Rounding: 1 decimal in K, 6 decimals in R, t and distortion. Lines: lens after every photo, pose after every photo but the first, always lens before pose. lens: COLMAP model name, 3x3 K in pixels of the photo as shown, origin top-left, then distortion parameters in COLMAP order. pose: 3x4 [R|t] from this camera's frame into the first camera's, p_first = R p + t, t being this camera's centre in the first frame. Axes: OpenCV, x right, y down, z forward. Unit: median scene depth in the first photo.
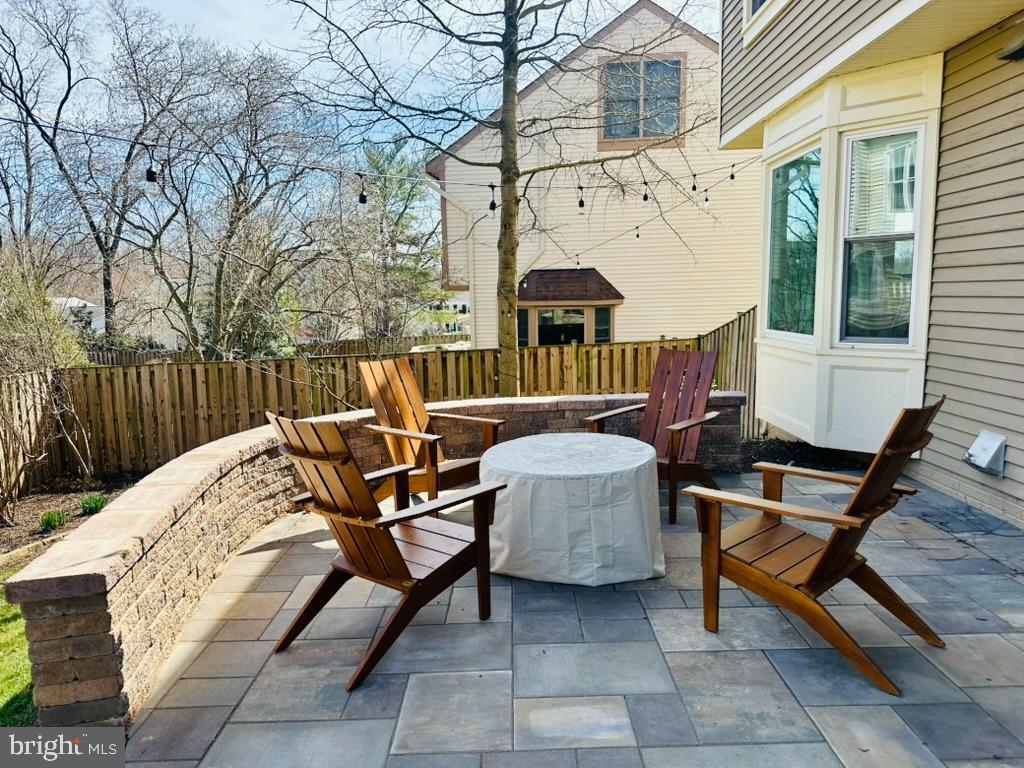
lens RADIAL K [[715.6, 0, 517.2], [0, 715.6, 386.0], [0, 0, 1]] dist [0.144898, -0.226649]
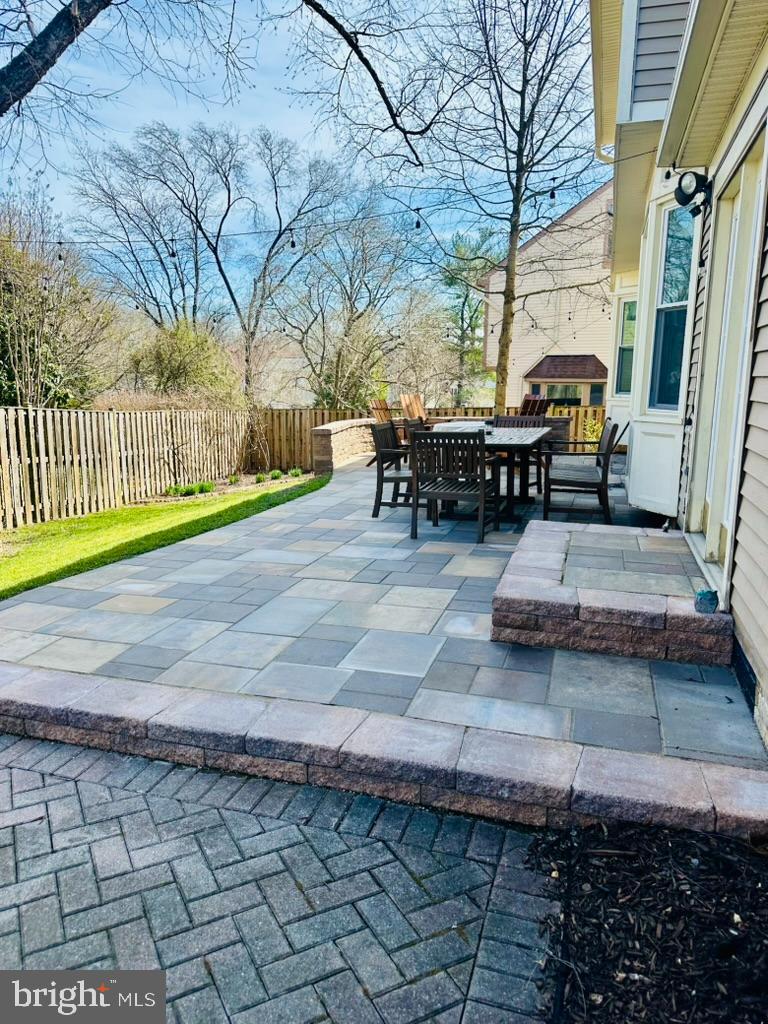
lens RADIAL K [[715.6, 0, 377.7], [0, 715.6, 506.4], [0, 0, 1]] dist [0.144898, -0.226649]
pose [[0.953217, 0.080683, -0.291322, 0.190678], [-0.065548, 0.995961, 0.061360, 0.084622], [0.295096, -0.039394, 0.954655, -0.587468]]
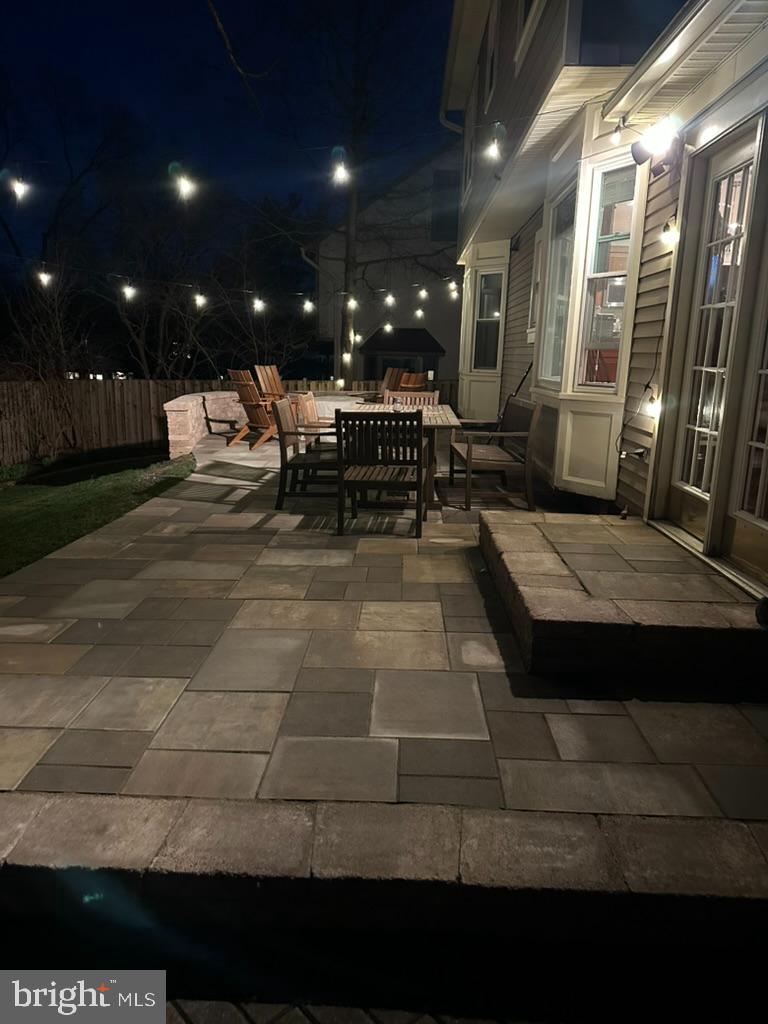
lens RADIAL K [[715.6, 0, 377.7], [0, 715.6, 506.4], [0, 0, 1]] dist [0.144898, -0.226649]
pose [[0.998024, 0.051017, -0.036683, 0.113818], [-0.047730, 0.995195, 0.085494, 0.080451], [0.040868, -0.083574, 0.995663, -0.537732]]
